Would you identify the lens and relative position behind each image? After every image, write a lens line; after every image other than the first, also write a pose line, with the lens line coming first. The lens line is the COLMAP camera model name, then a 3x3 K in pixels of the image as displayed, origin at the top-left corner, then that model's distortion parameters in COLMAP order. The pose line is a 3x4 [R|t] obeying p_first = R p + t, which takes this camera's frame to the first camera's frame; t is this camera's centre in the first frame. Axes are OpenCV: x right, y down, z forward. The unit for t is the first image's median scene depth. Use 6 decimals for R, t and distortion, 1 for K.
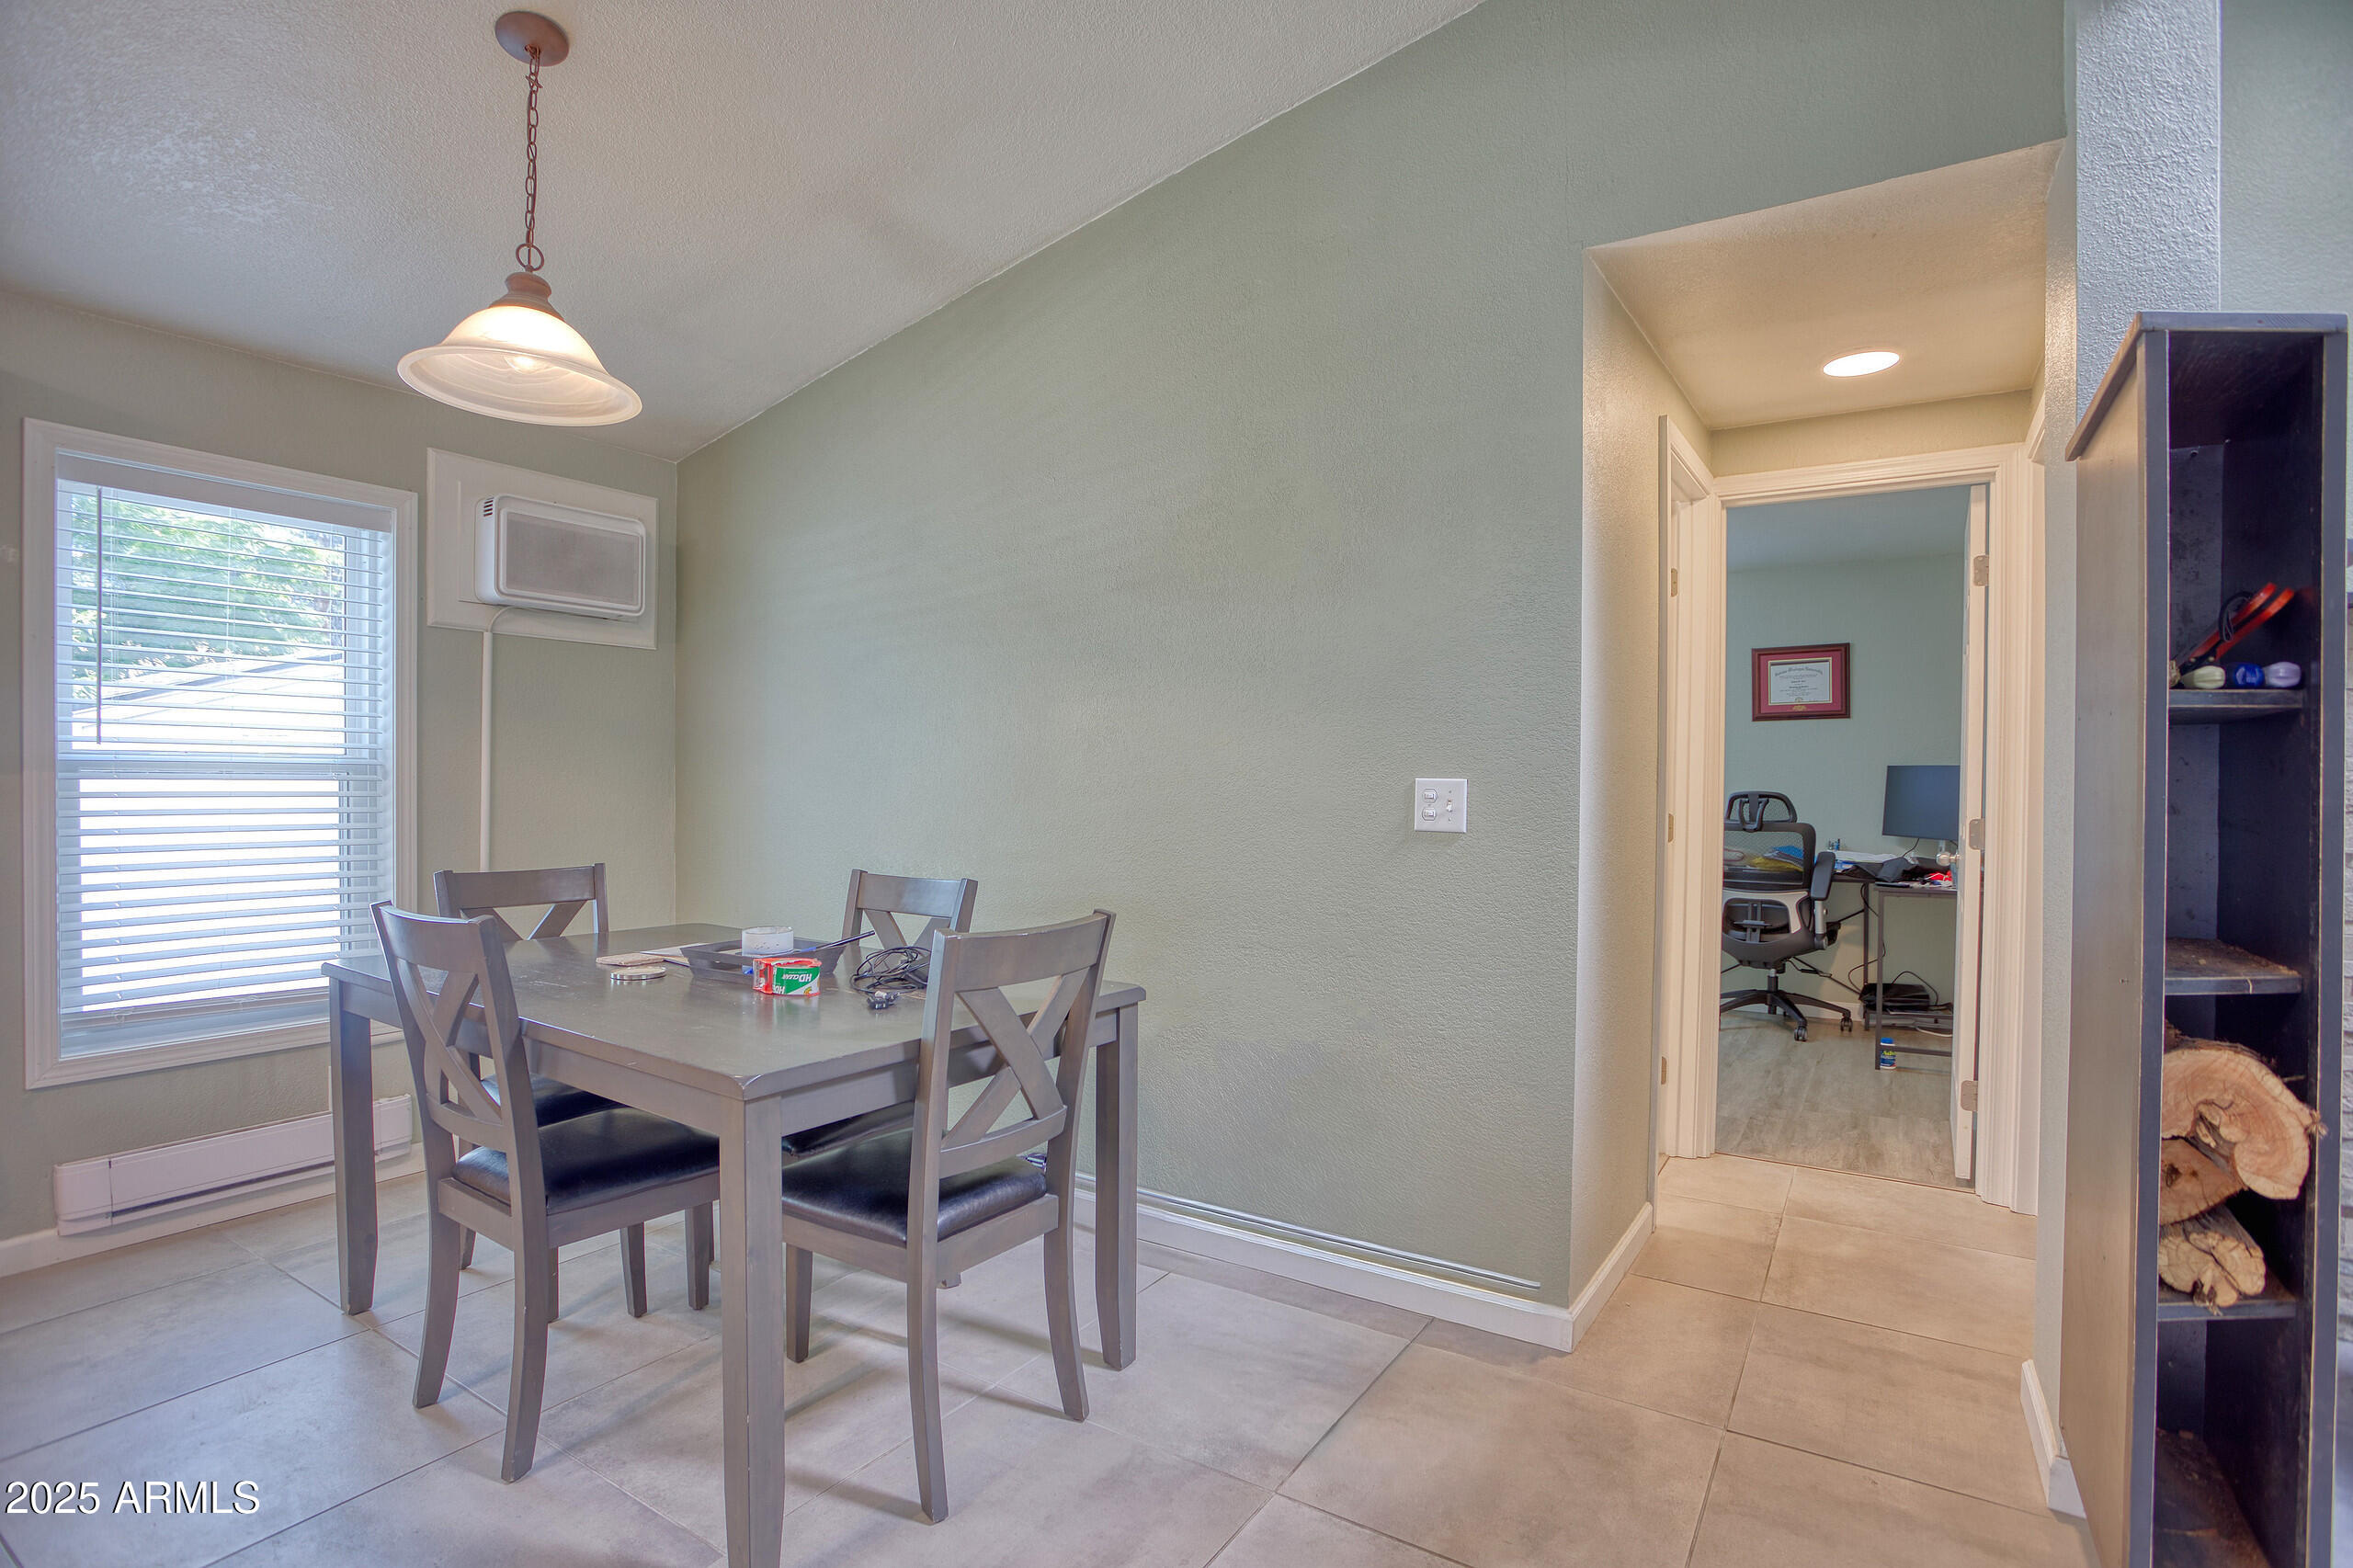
lens RADIAL K [[1152.0, 0, 1176.5], [0, 1152.0, 784.0], [0, 0, 1]] dist [-0.040970, 0.000118]
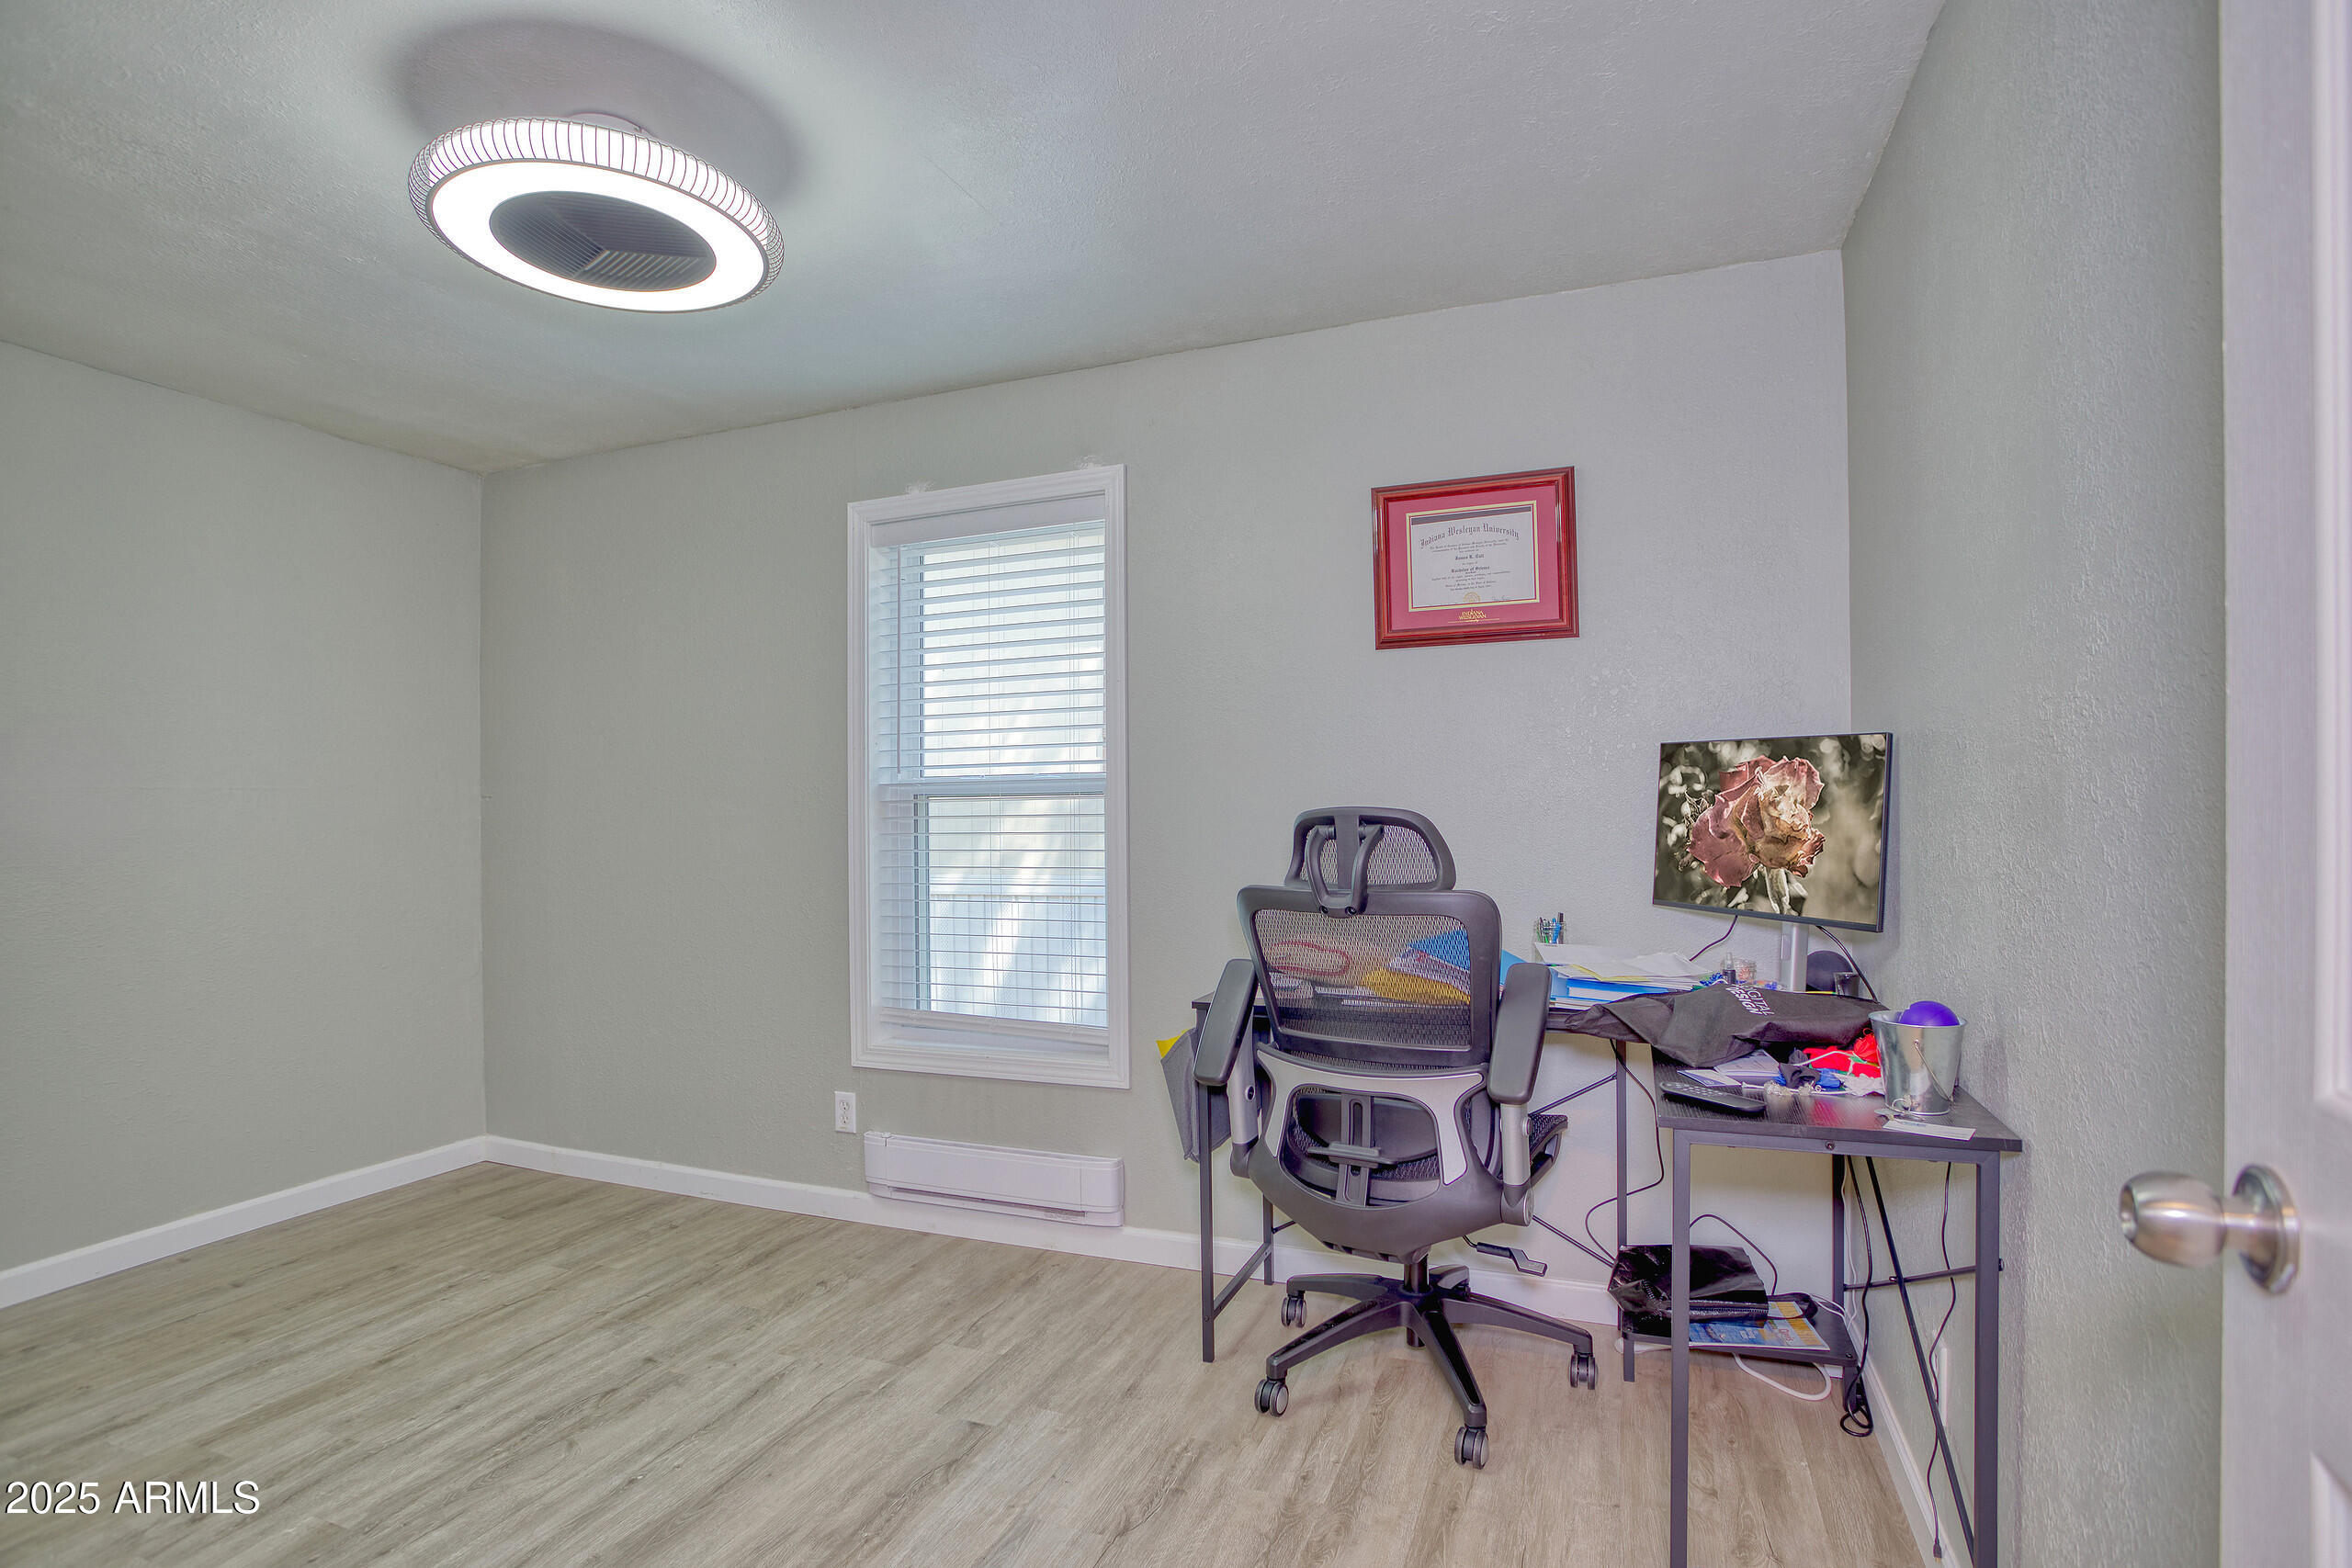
lens RADIAL K [[1151.4, 0, 1176.0], [0, 1151.4, 784.0], [0, 0, 1]] dist [-0.040970, 0.000118]
pose [[0.979994, -0.014346, 0.198507, 0.374831], [0.016605, 0.999815, -0.009719, 0.001040], [-0.198331, 0.012820, 0.980051, 0.635681]]
